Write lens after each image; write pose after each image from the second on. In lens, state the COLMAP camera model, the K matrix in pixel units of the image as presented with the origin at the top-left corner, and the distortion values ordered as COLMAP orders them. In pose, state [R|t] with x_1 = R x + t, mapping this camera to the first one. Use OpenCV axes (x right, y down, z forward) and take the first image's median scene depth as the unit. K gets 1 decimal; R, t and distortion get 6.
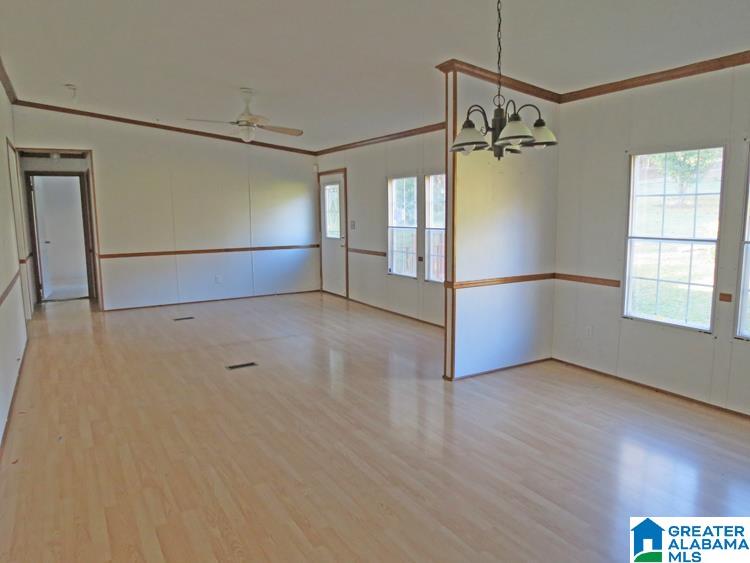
lens RADIAL K [[531.6, 0, 376.4], [0, 531.6, 280.0], [0, 0, 1]] dist [-0.022607, 0.002843]
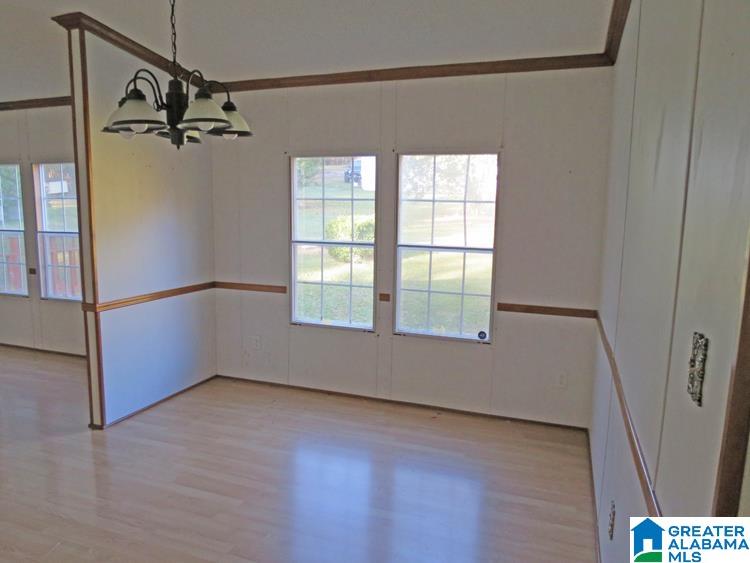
lens RADIAL K [[531.6, 0, 376.4], [0, 531.6, 280.0], [0, 0, 1]] dist [-0.022607, 0.002843]
pose [[0.774302, -0.063195, 0.629653, -0.022767], [0.061480, 0.997807, 0.024541, -0.025089], [-0.629823, 0.019709, 0.776488, 0.147339]]
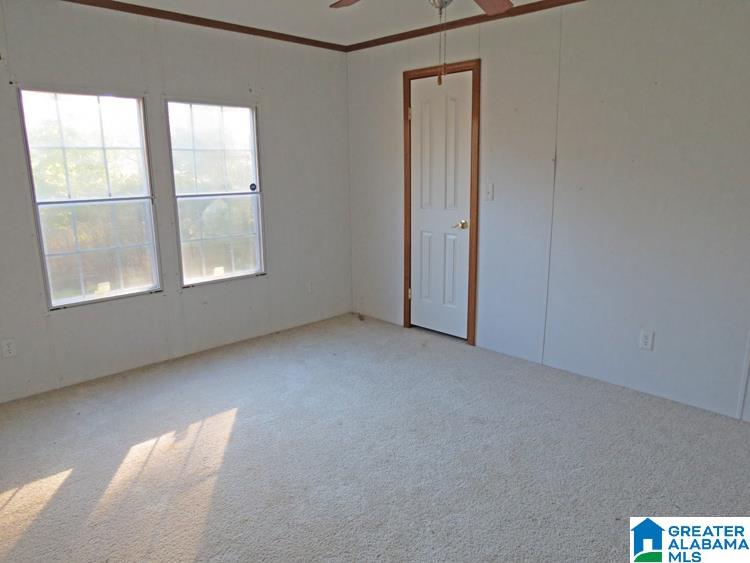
lens RADIAL K [[531.6, 0, 376.4], [0, 531.6, 280.0], [0, 0, 1]] dist [-0.022607, 0.002843]
pose [[-0.223475, -0.205207, 0.952864, -0.357533], [0.125546, 0.963384, 0.236917, -0.093474], [-0.966590, 0.172573, -0.189529, 0.702756]]
